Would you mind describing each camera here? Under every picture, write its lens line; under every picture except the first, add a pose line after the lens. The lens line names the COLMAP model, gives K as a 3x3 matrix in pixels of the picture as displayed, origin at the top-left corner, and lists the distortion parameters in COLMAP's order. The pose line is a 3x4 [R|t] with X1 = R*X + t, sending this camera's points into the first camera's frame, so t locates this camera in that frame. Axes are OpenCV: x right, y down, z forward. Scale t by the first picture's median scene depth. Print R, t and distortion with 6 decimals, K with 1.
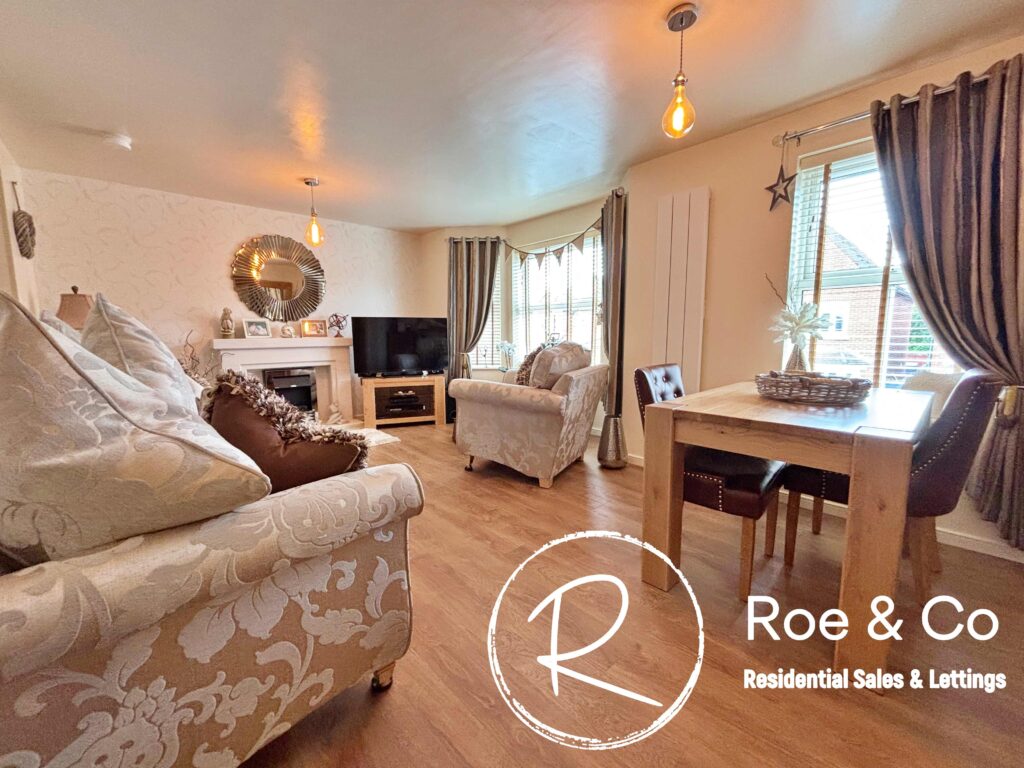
lens RADIAL K [[415.2, 0, 522.4], [0, 415.2, 383.9], [0, 0, 1]] dist [0.013768, -0.010138]
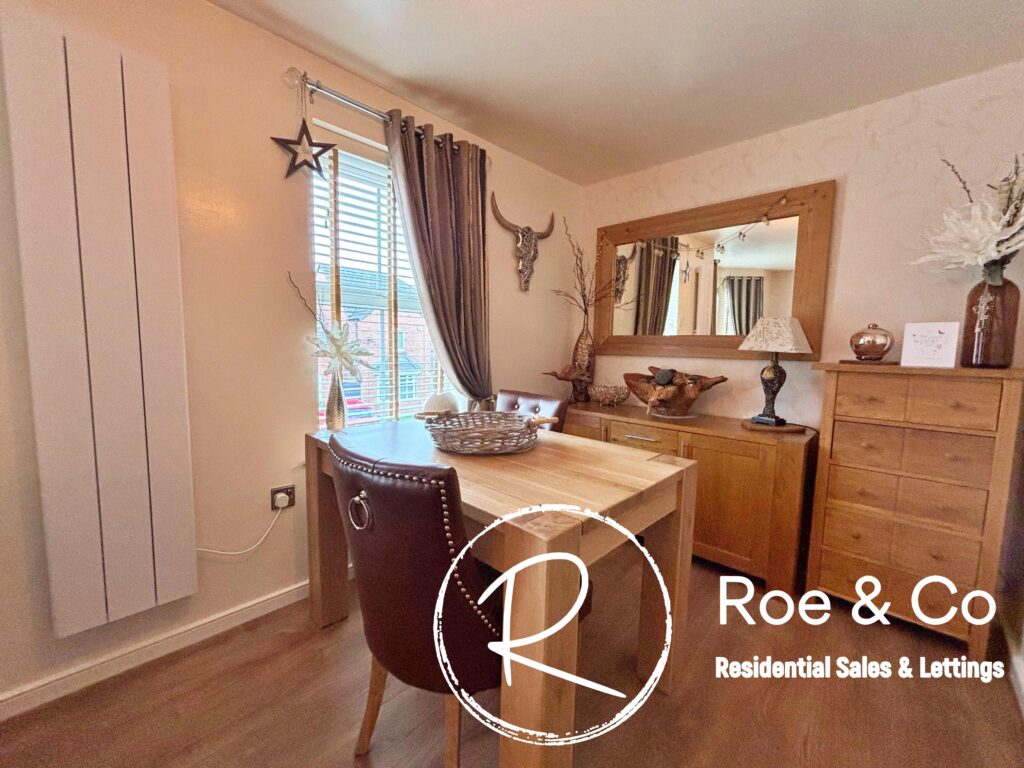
lens RADIAL K [[409.6, 0, 510.3], [0, 409.6, 387.4], [0, 0, 1]] dist [-0.000681, 0.000235]
pose [[-0.044633, -0.093308, 0.994636, -0.063021], [0.106815, 0.989475, 0.097617, -0.074916], [-0.993277, 0.110599, -0.034197, 0.466034]]
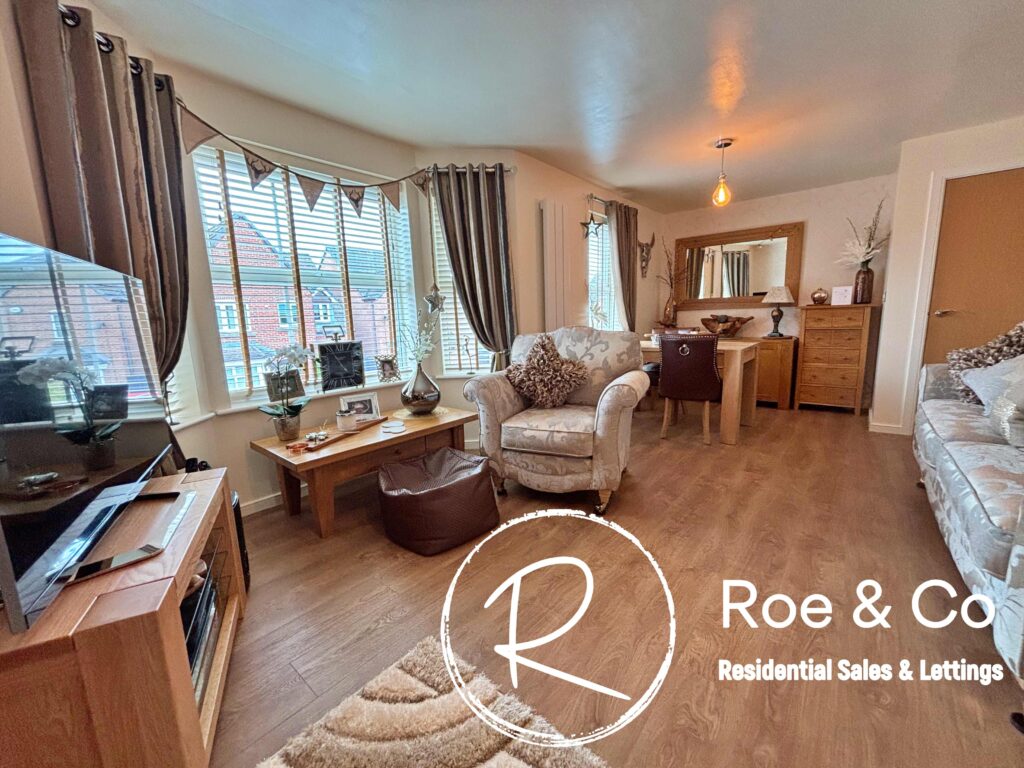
lens RADIAL K [[409.6, 0, 510.3], [0, 409.6, 387.4], [0, 0, 1]] dist [-0.000681, 0.000235]
pose [[-0.113021, -0.155380, 0.981368, -0.645327], [0.160344, 0.971898, 0.172347, -0.121322], [-0.980569, 0.176836, -0.084931, 0.995727]]
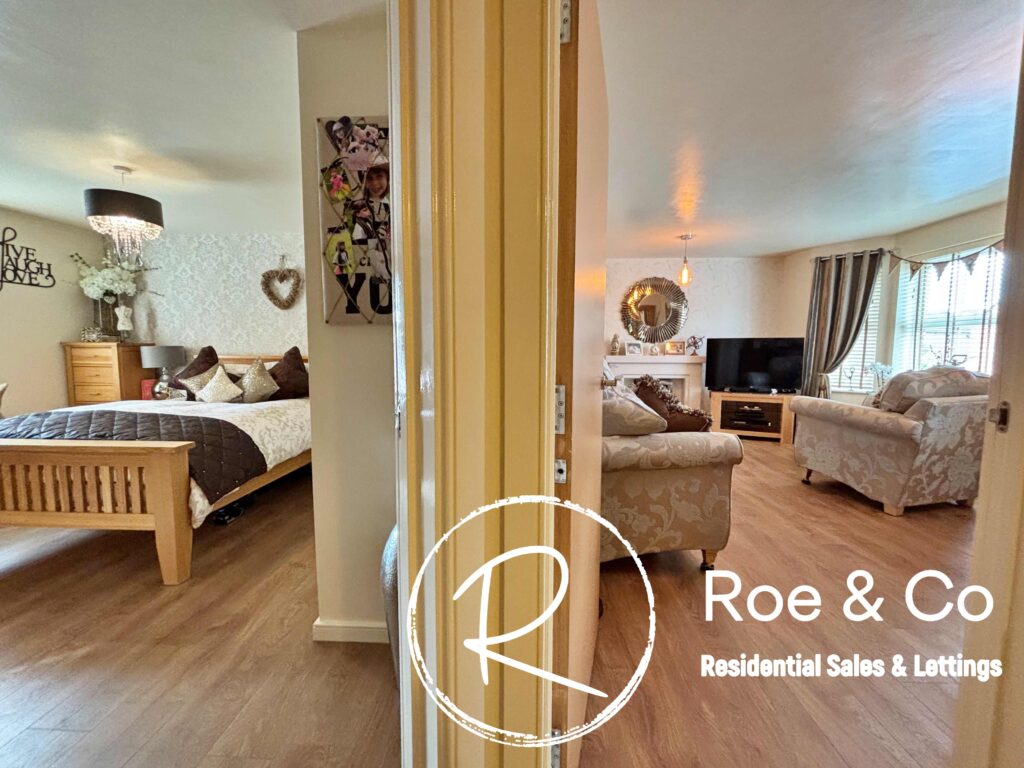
lens RADIAL K [[431.1, 0, 506.6], [0, 431.1, 387.1], [0, 0, 1]] dist [0.004901, 0.000453]
pose [[0.687380, 0.071609, -0.722760, 0.109238], [-0.094877, 0.995454, 0.008394, 0.022799], [0.720075, 0.062803, 0.691049, -0.288560]]
